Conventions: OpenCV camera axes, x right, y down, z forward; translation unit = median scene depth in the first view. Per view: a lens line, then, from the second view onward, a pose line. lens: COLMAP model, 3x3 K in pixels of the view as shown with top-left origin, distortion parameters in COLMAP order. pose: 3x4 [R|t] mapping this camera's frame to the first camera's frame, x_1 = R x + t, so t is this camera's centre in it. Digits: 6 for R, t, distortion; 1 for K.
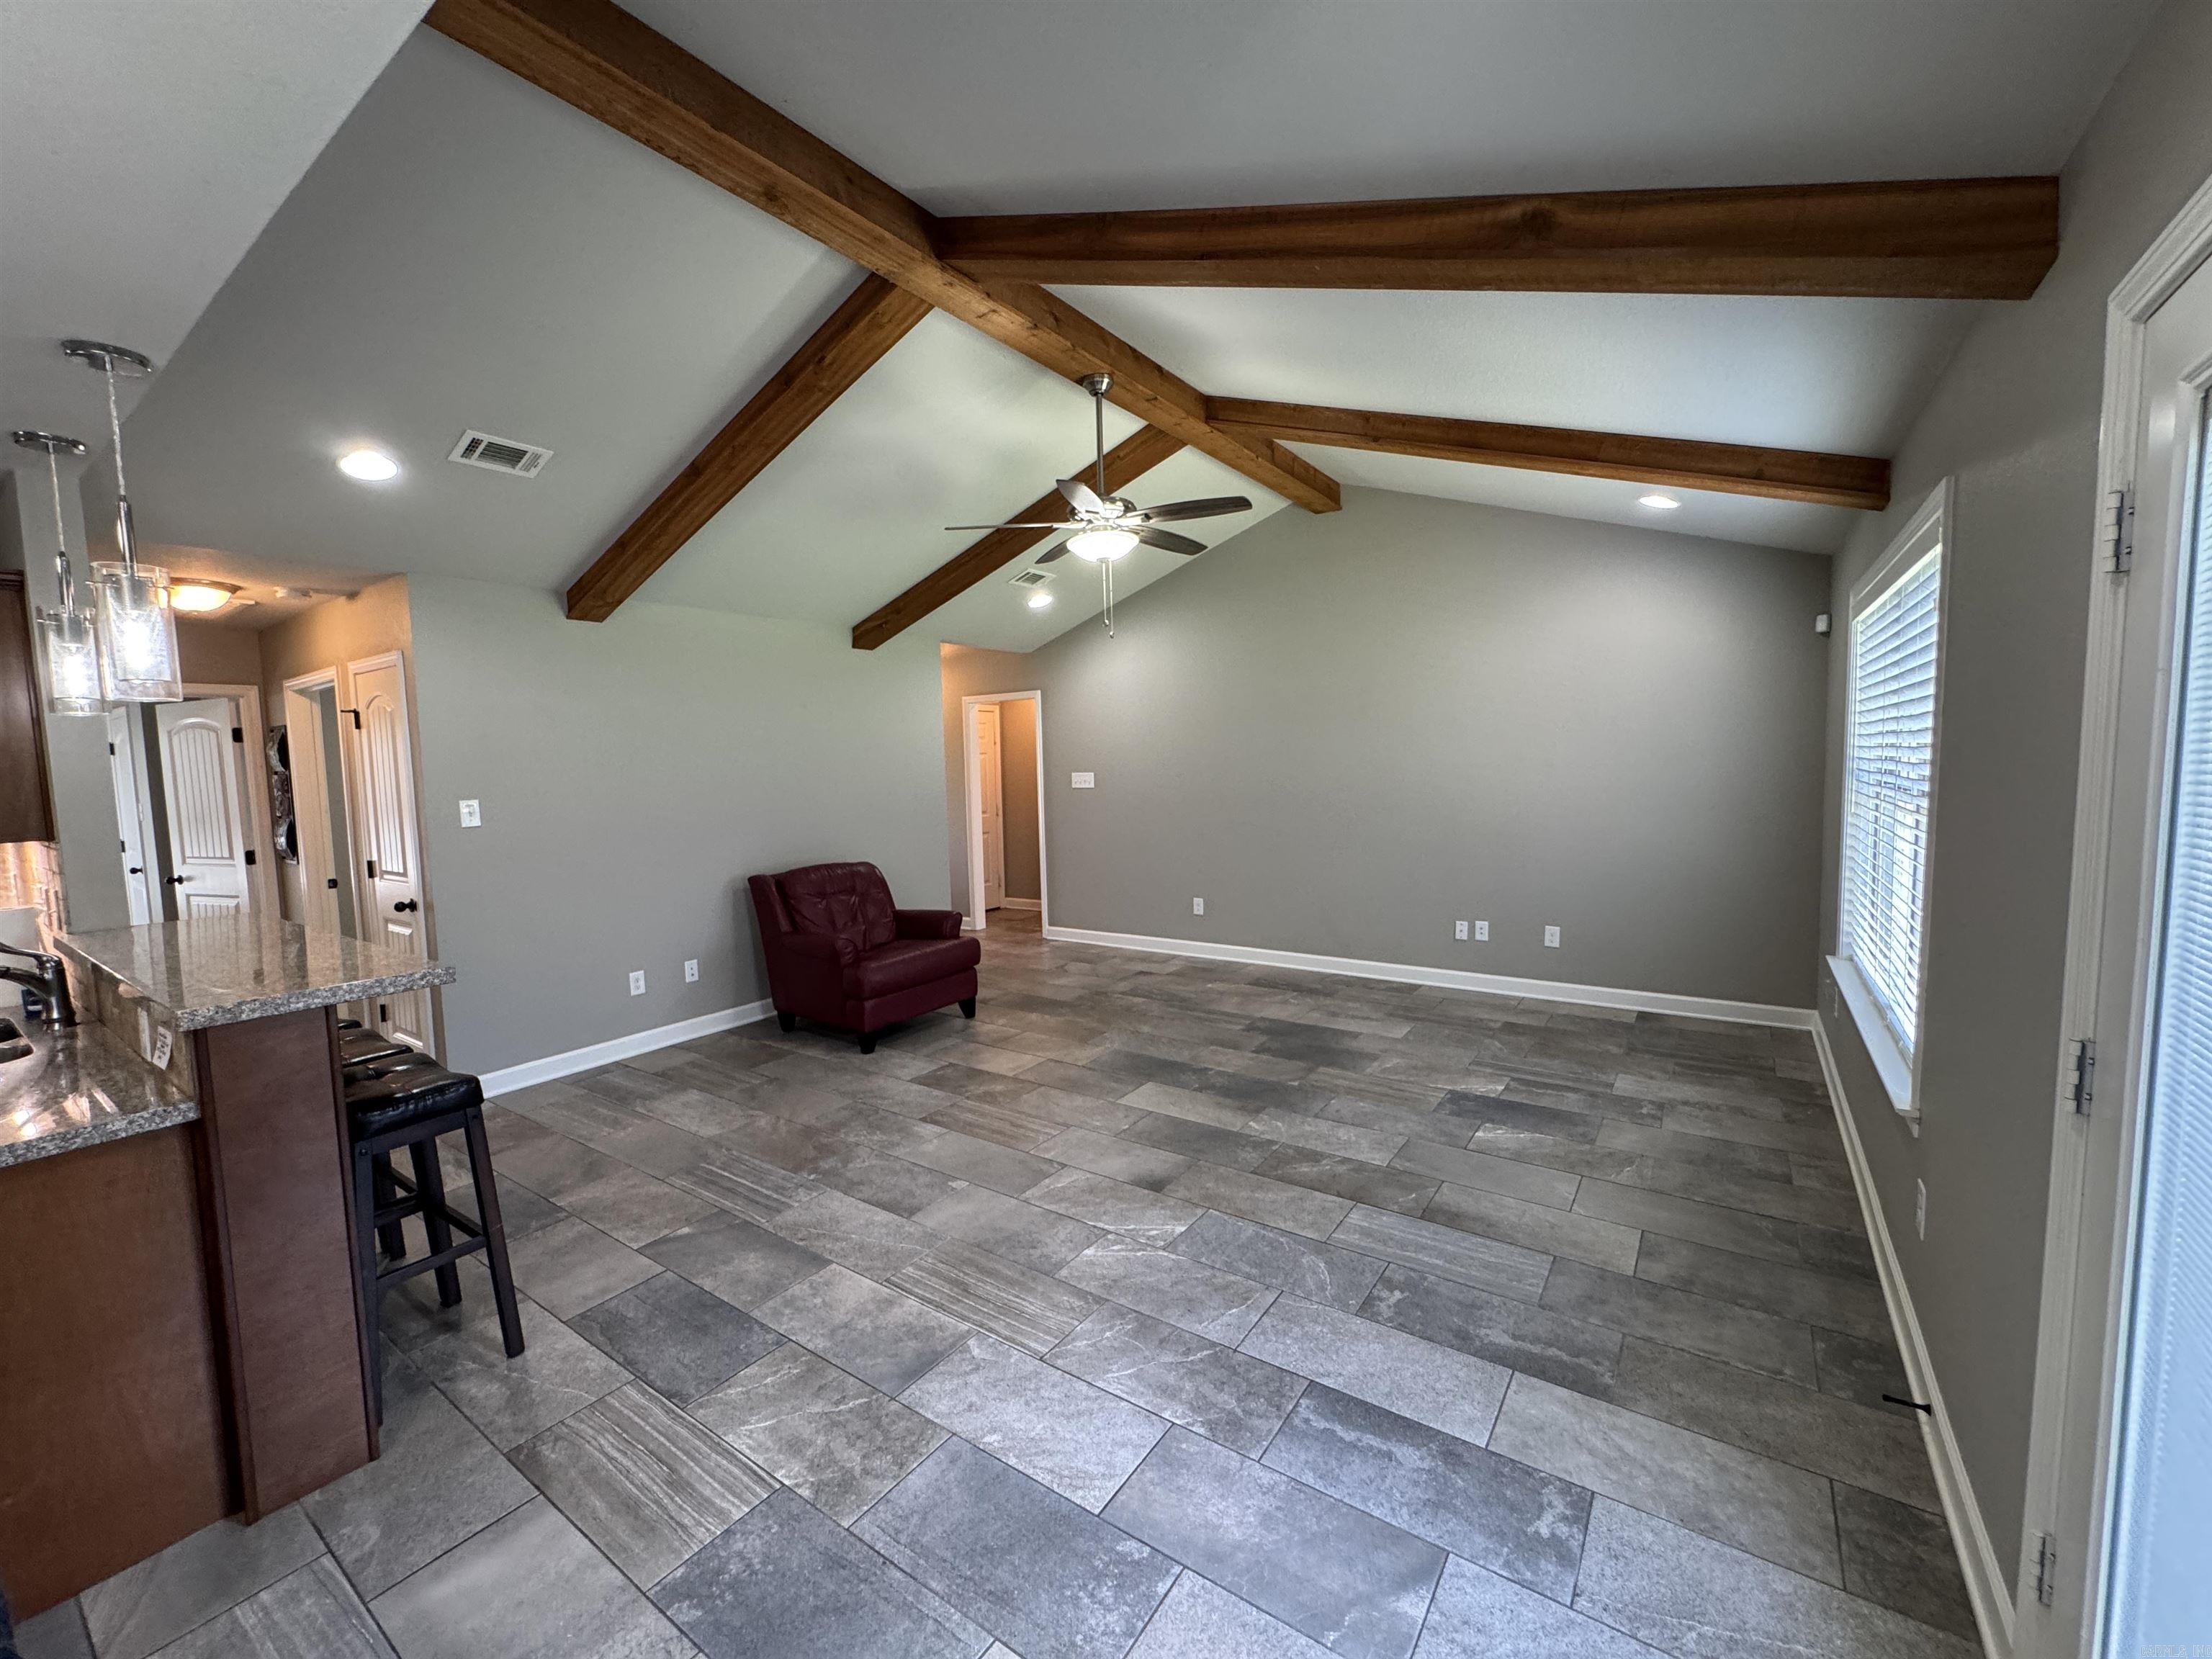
lens RADIAL K [[889.0, 0, 1104.1], [0, 889.0, 828.8], [0, 0, 1]] dist [-0.003742, 0.000487]
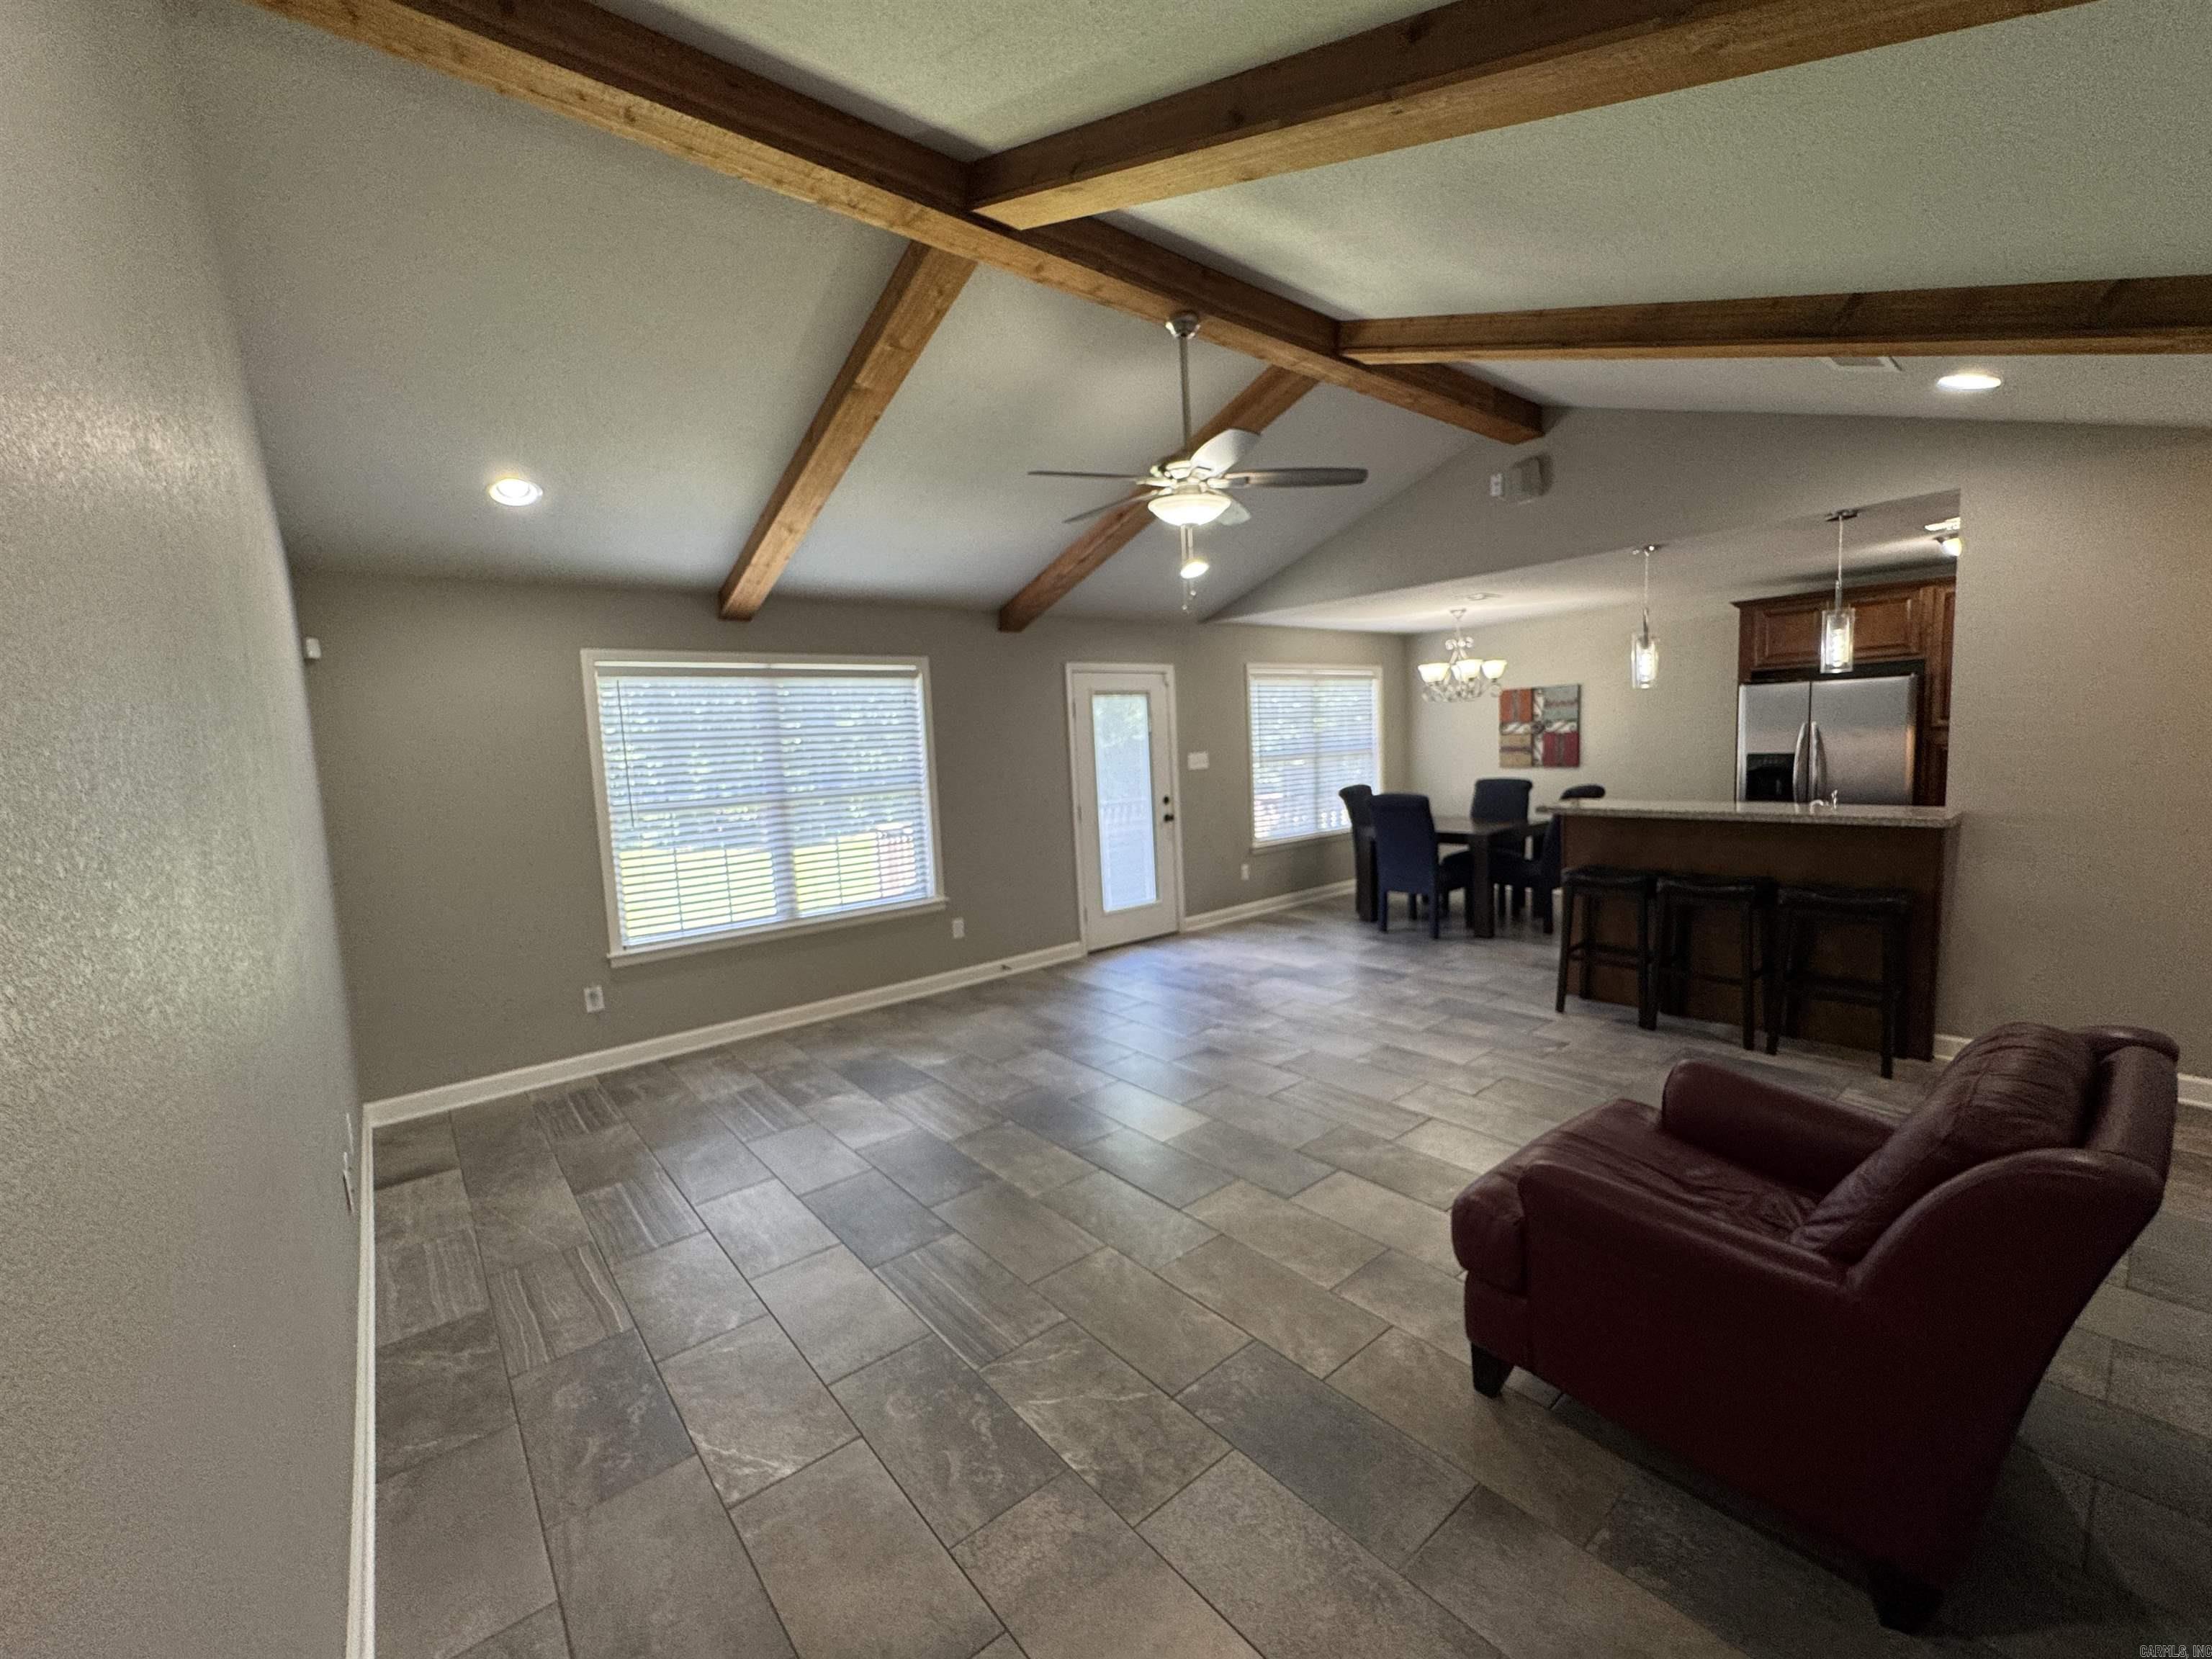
lens RADIAL K [[894.3, 0, 1104.9], [0, 894.3, 835.5], [0, 0, 1]] dist [-0.000507, 0.000136]
pose [[-0.960668, 0.044336, 0.274139, -0.161781], [0.094897, 0.980157, 0.174031, -0.170612], [-0.260983, 0.193201, -0.945812, 2.074587]]
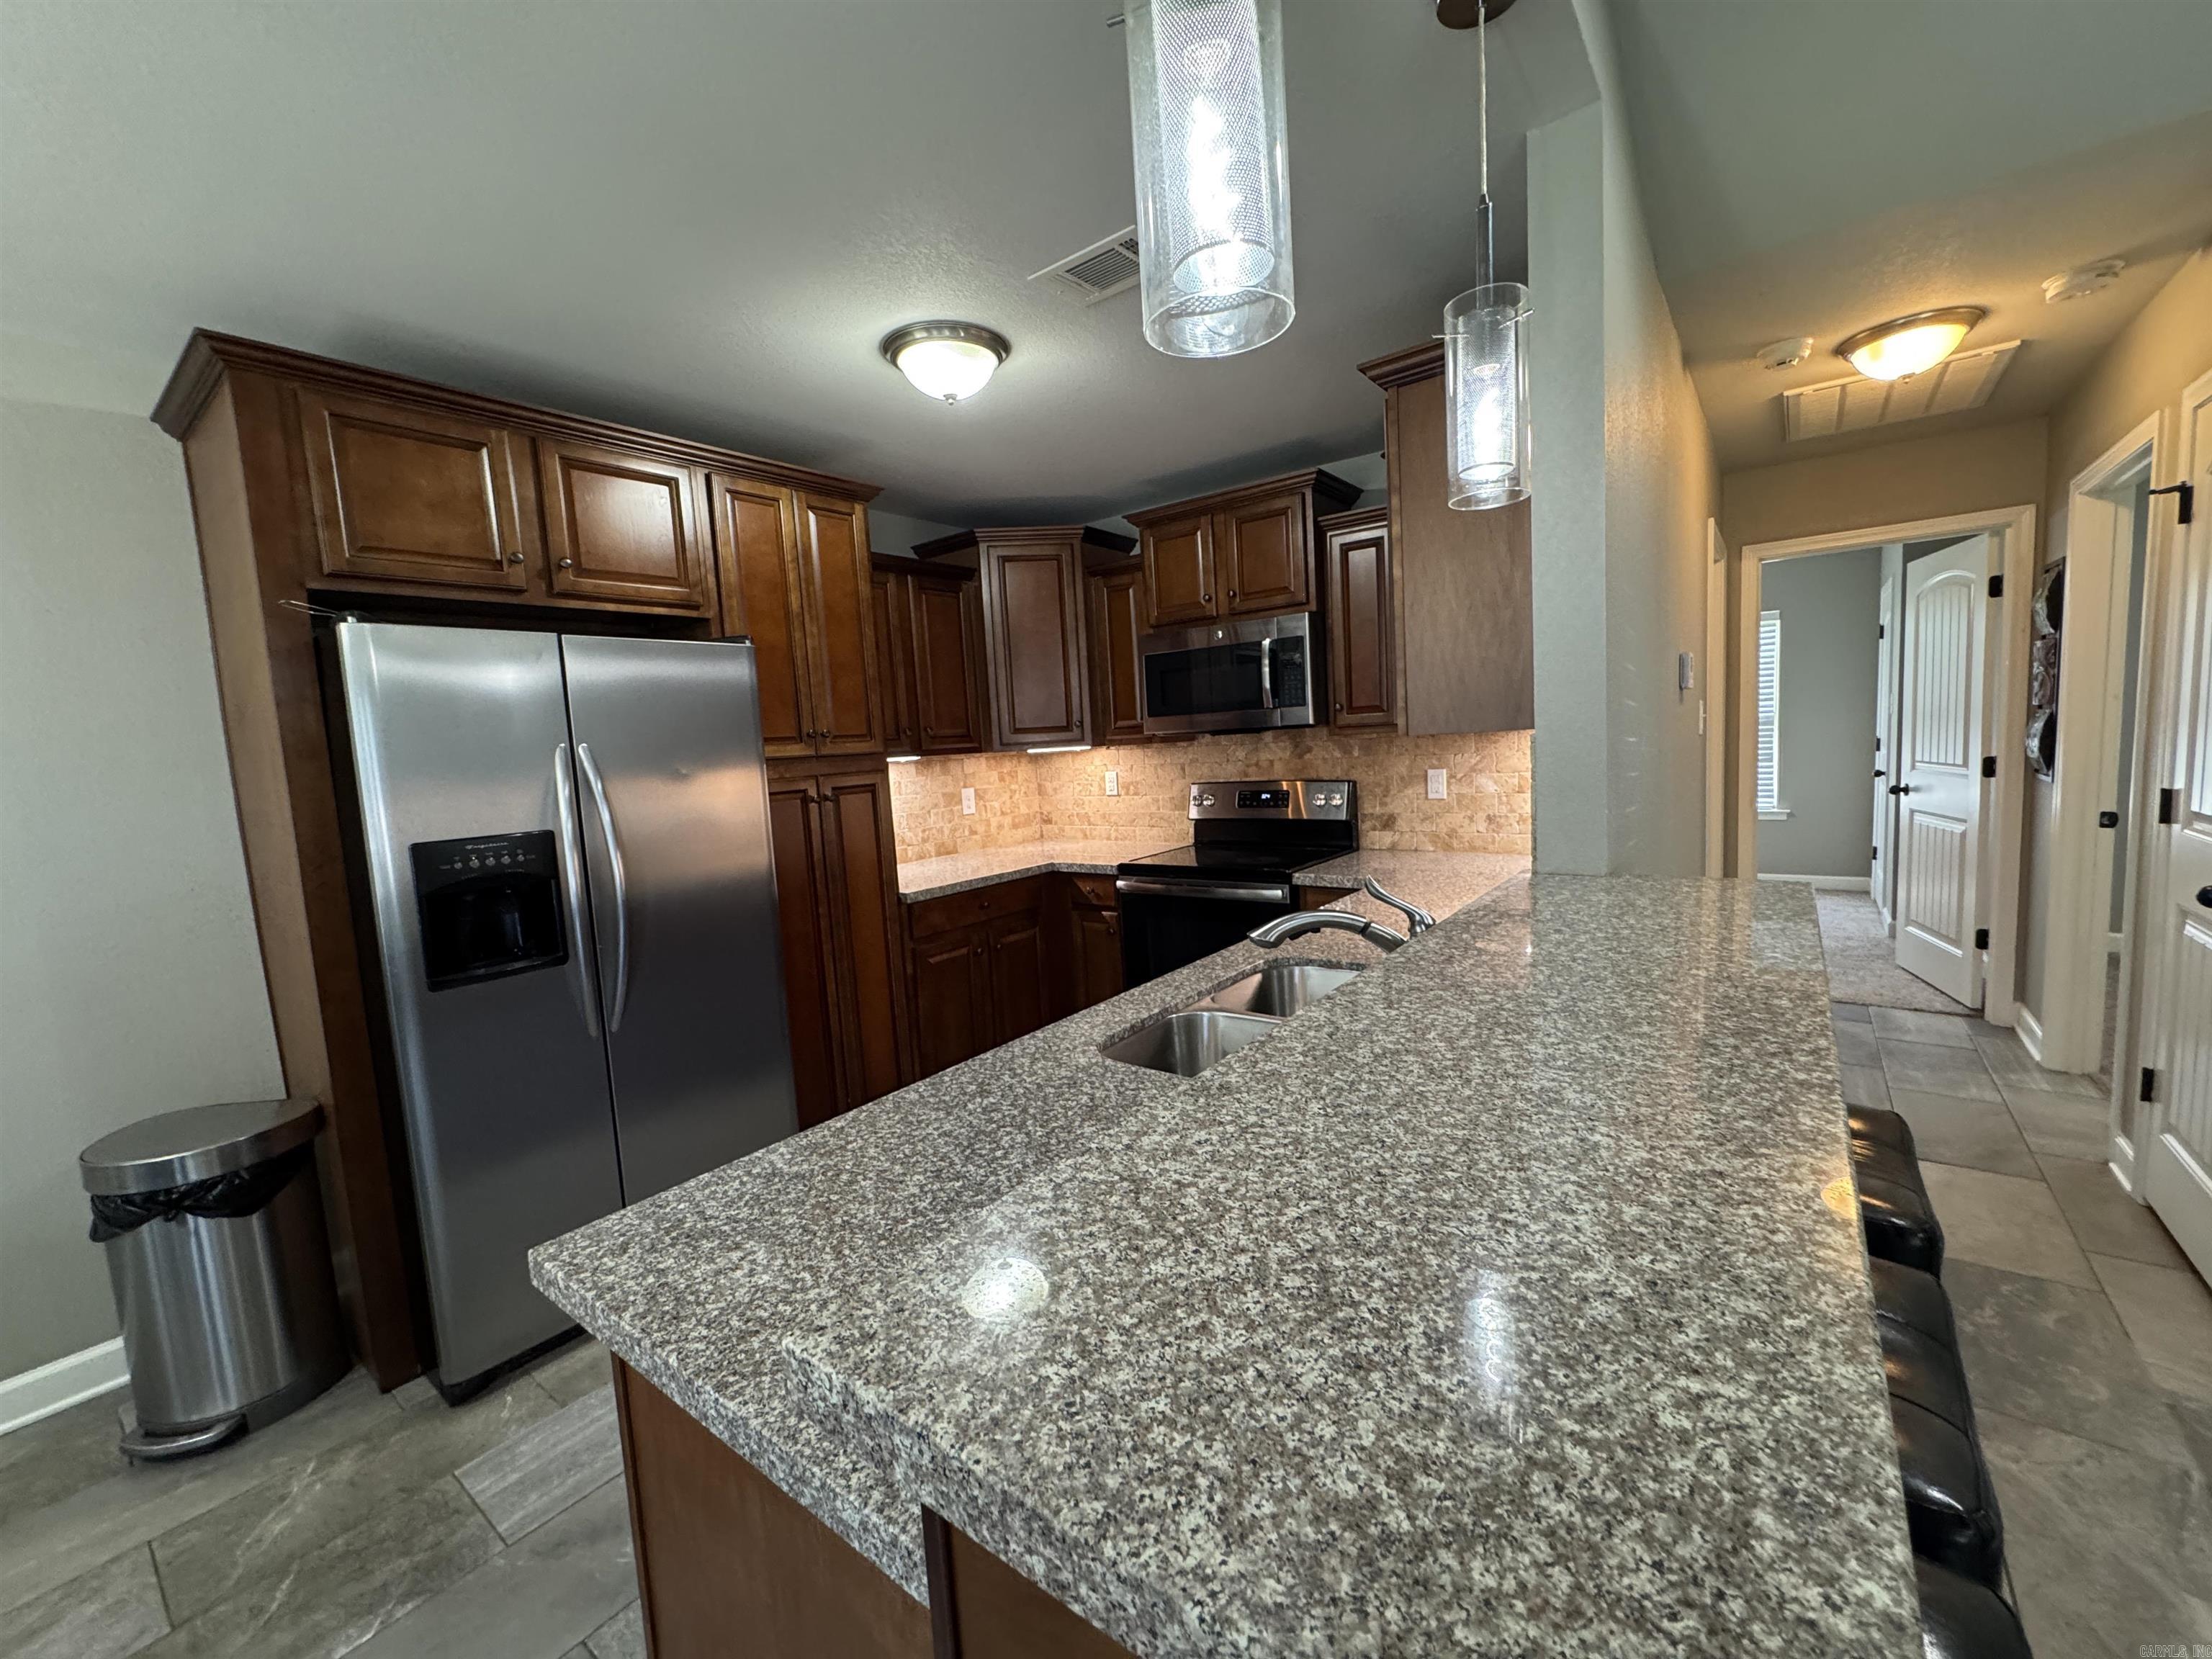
lens RADIAL K [[889.0, 0, 1104.1], [0, 889.0, 828.8], [0, 0, 1]] dist [-0.003742, 0.000487]
pose [[-0.041769, 0.129444, -0.990707, -0.380107], [-0.019424, 0.991279, 0.130338, 0.005627], [0.998938, 0.024688, -0.038890, 0.525727]]
